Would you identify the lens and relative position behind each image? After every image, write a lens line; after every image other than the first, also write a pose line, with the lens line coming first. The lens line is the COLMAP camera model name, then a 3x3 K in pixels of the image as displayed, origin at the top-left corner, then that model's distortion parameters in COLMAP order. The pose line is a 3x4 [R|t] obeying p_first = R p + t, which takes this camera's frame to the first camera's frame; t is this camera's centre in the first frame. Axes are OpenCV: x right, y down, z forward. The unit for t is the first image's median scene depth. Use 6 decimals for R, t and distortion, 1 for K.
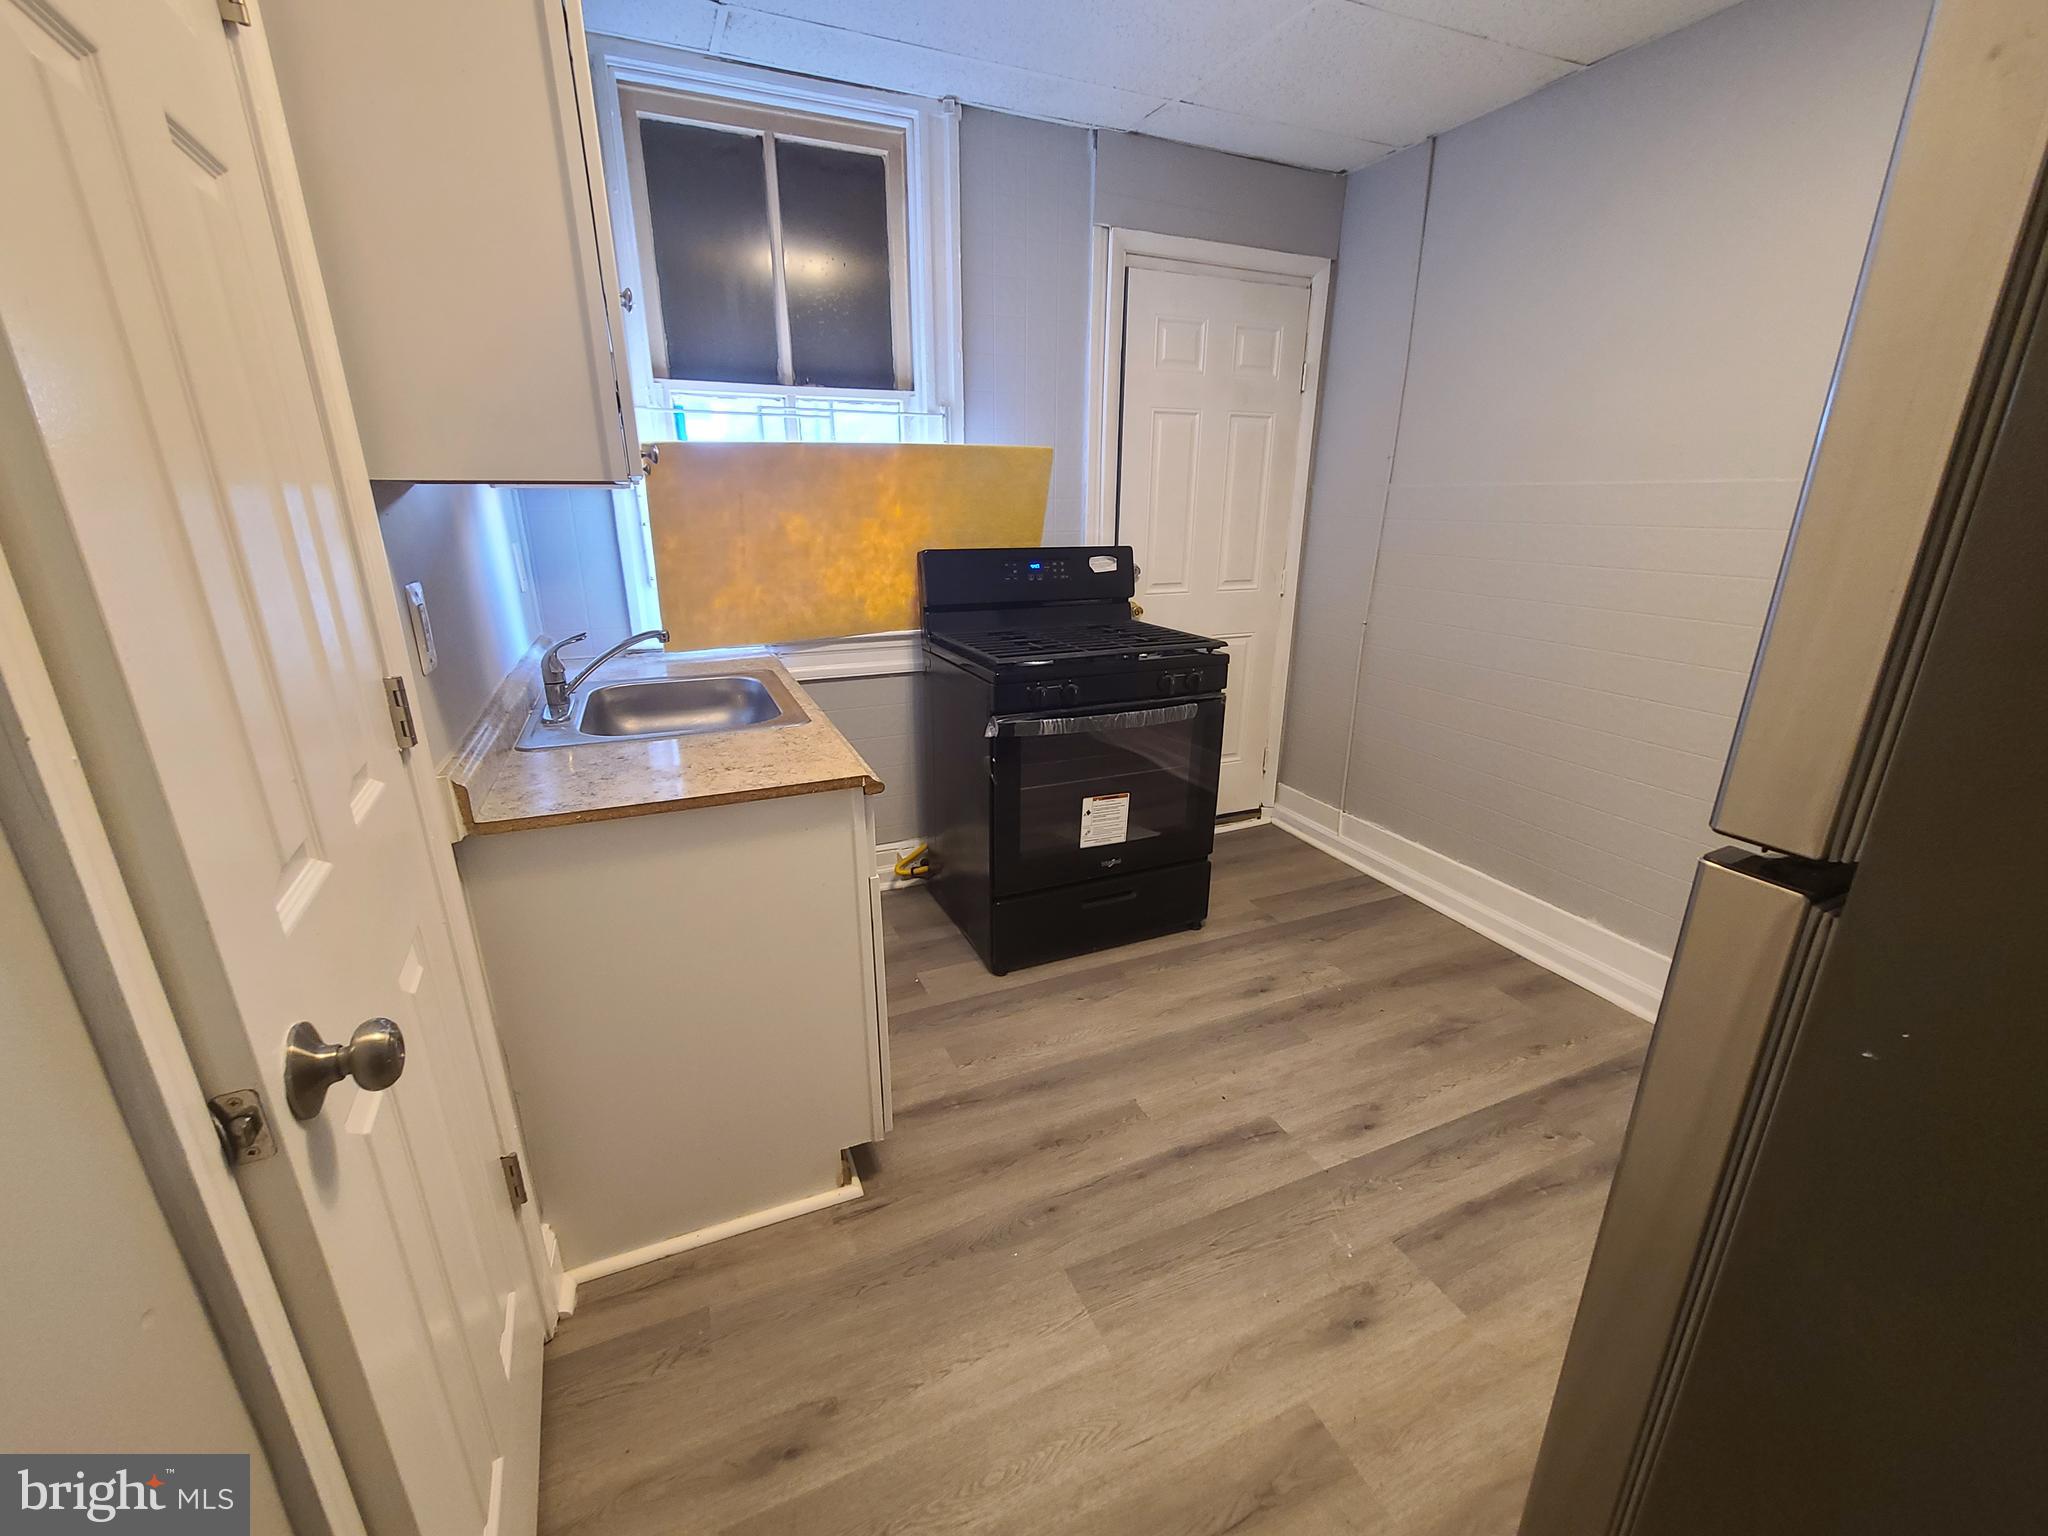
lens RADIAL K [[835.9, 0, 1025.3], [0, 835.9, 774.9], [0, 0, 1]] dist [-0.004376, 0.003408]
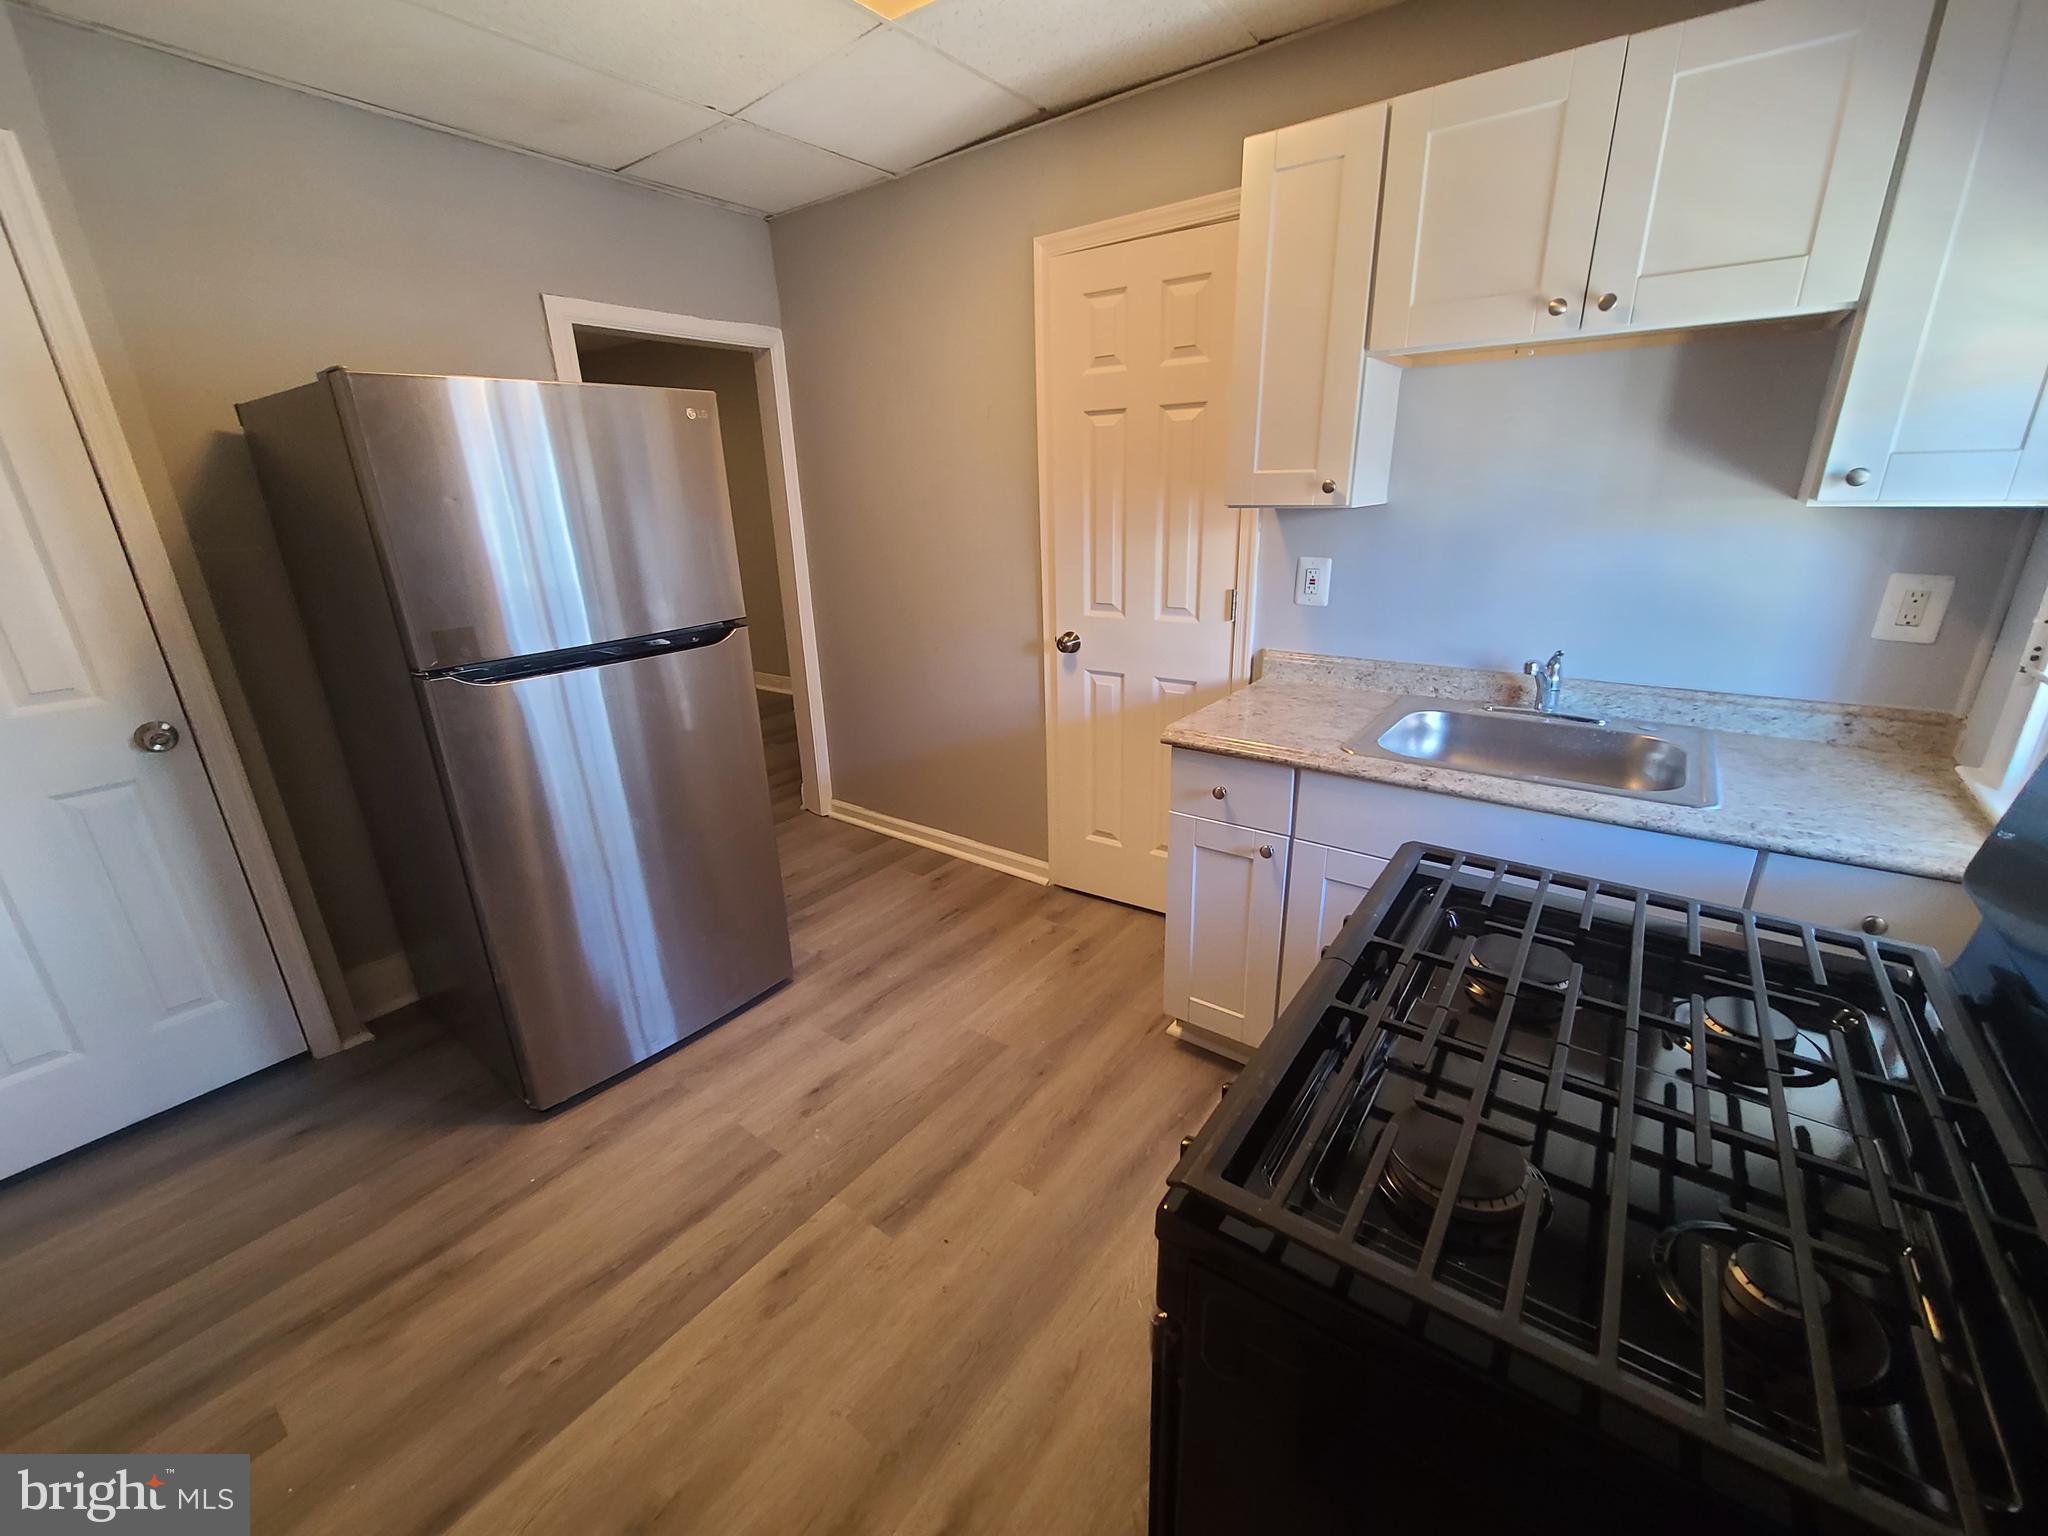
lens RADIAL K [[835.9, 0, 1025.3], [0, 835.9, 774.9], [0, 0, 1]] dist [-0.004376, 0.003408]
pose [[-0.868701, 0.188407, -0.458106, 0.508325], [-0.127067, 0.809129, 0.573728, -0.542068], [0.478761, 0.556608, -0.678951, 1.464415]]
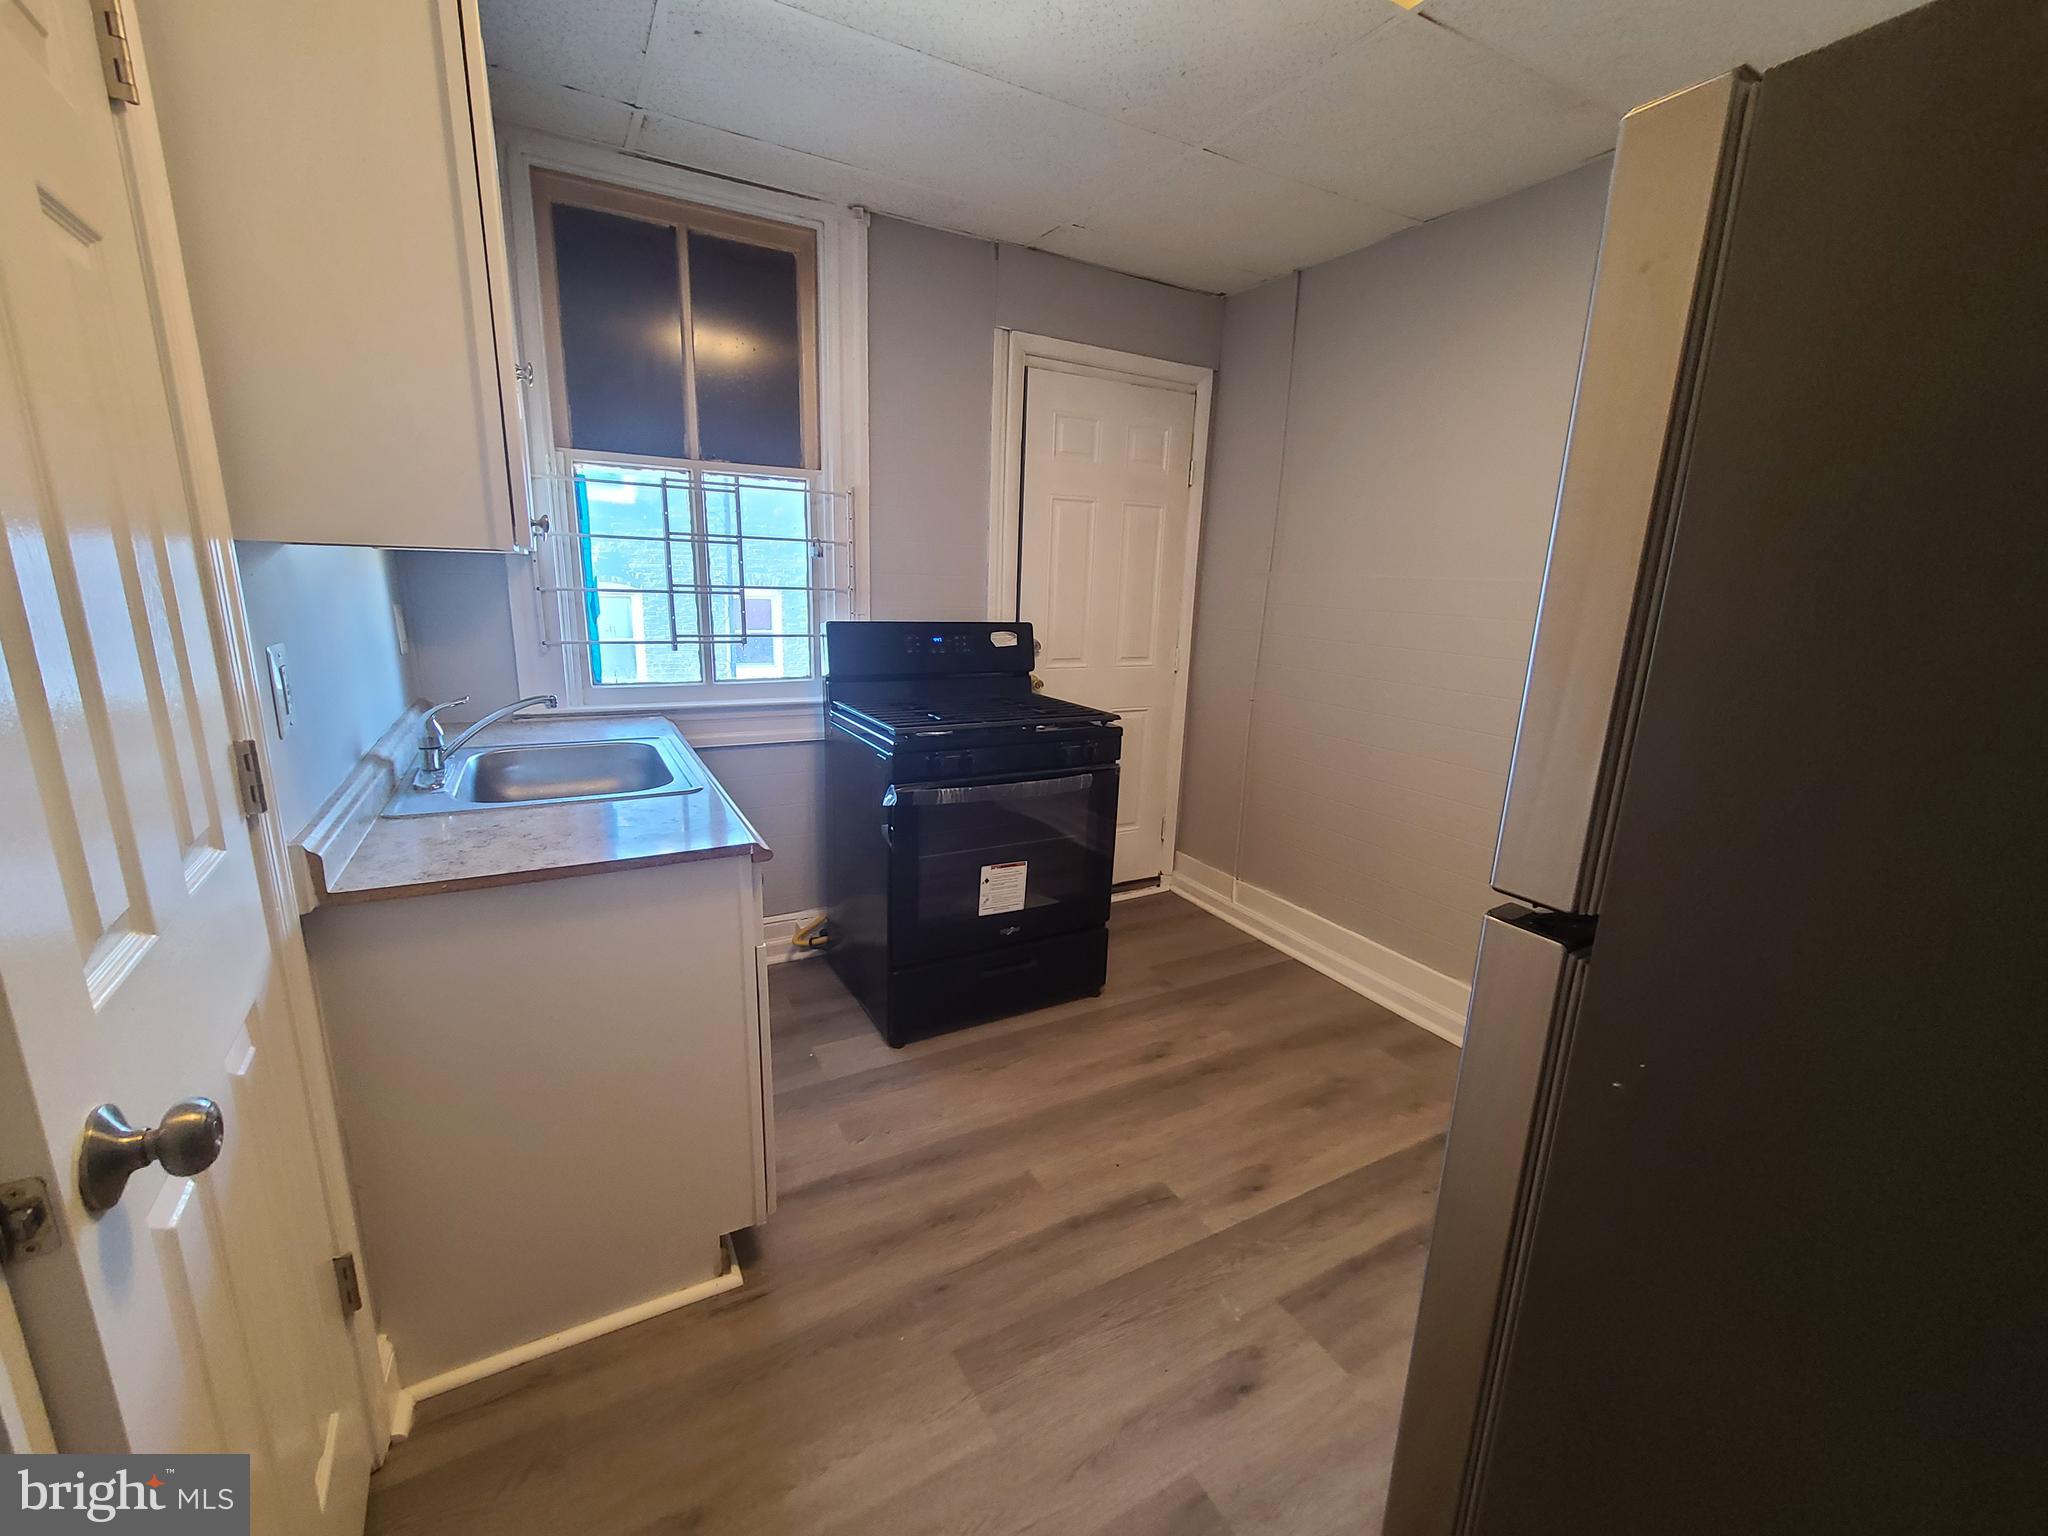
lens RADIAL K [[835.9, 0, 1025.3], [0, 835.9, 774.9], [0, 0, 1]] dist [-0.004376, 0.003408]
pose [[0.994790, 0.006637, 0.101725, 0.023287], [0.001927, 0.996476, -0.083858, 0.003413], [-0.101923, 0.083618, 0.991272, -0.024766]]
